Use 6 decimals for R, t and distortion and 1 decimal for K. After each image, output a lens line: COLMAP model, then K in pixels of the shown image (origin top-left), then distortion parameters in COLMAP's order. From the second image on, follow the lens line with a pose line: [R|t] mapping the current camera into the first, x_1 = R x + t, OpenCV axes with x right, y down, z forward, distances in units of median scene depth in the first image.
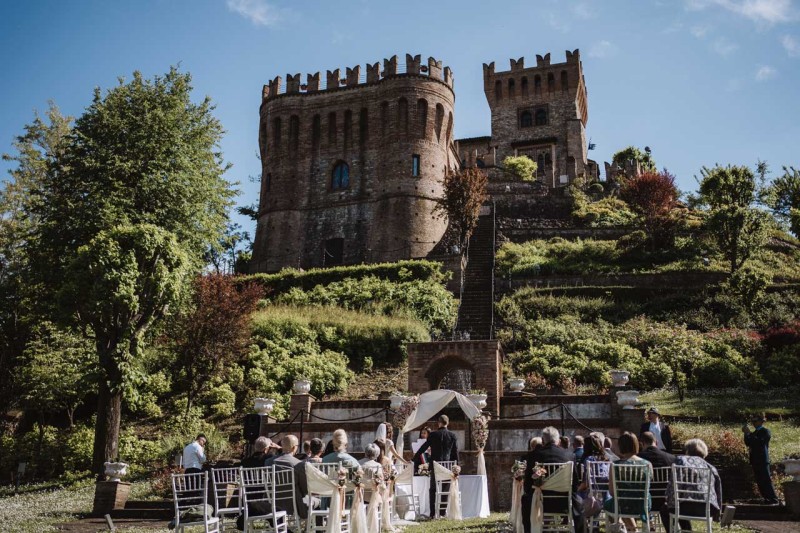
lens RADIAL K [[819.0, 0, 399.0], [0, 819.0, 263.2], [0, 0, 1]] dist [-0.055303, 0.194887]
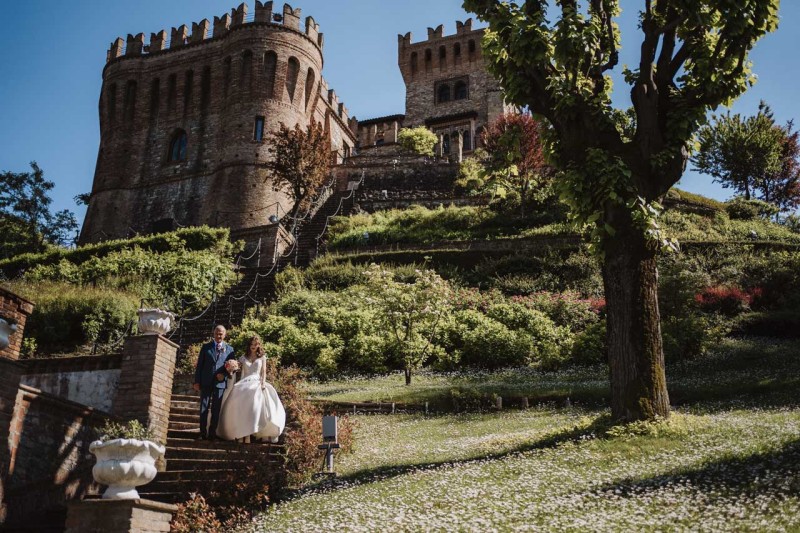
lens RADIAL K [[809.5, 0, 404.9], [0, 809.5, 265.3], [0, 0, 1]] dist [-0.047700, 0.175842]
pose [[0.998352, -0.021905, -0.053039, 0.207205], [0.019575, 0.998837, -0.044065, 0.056512], [0.053943, 0.042955, 0.997620, 0.201155]]
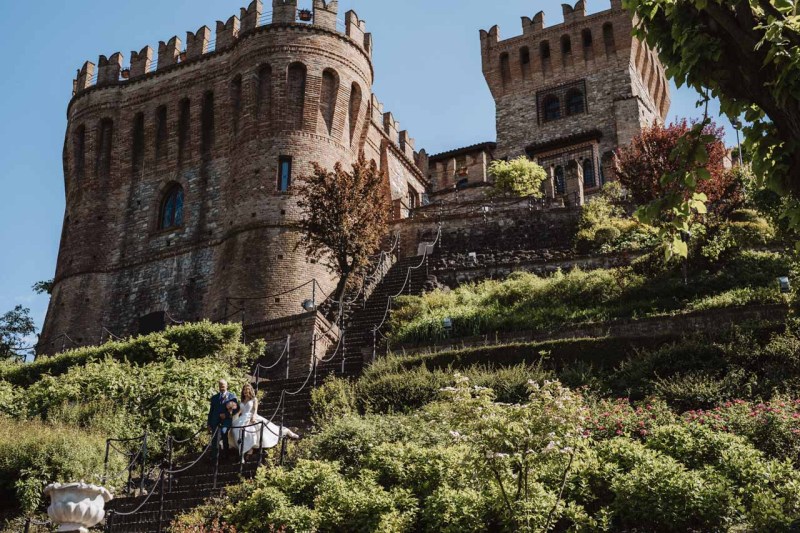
lens RADIAL K [[1128.6, 0, 397.4], [0, 1128.6, 266.5], [0, 0, 1]] dist [-0.157335, 0.967265]
pose [[0.986142, -0.082885, -0.143715, 0.204141], [0.064356, 0.989541, -0.129101, 0.049348], [0.152913, 0.118063, 0.981162, 0.254131]]
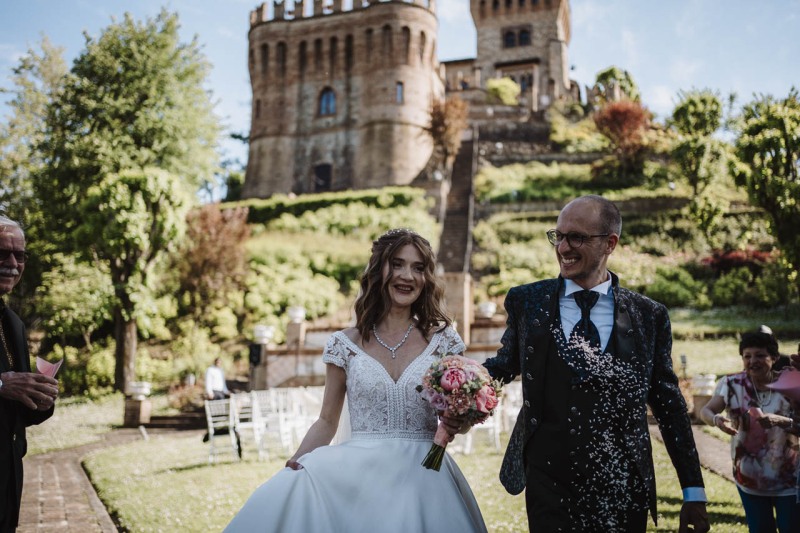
lens RADIAL K [[826.5, 0, 401.7], [0, 826.5, 268.7], [0, 0, 1]] dist [-0.045106, 0.159196]
pose [[0.999865, -0.008132, 0.014282, 0.006002], [0.006367, 0.992808, 0.119548, -0.022672], [-0.015151, -0.119441, 0.992726, -0.063409]]
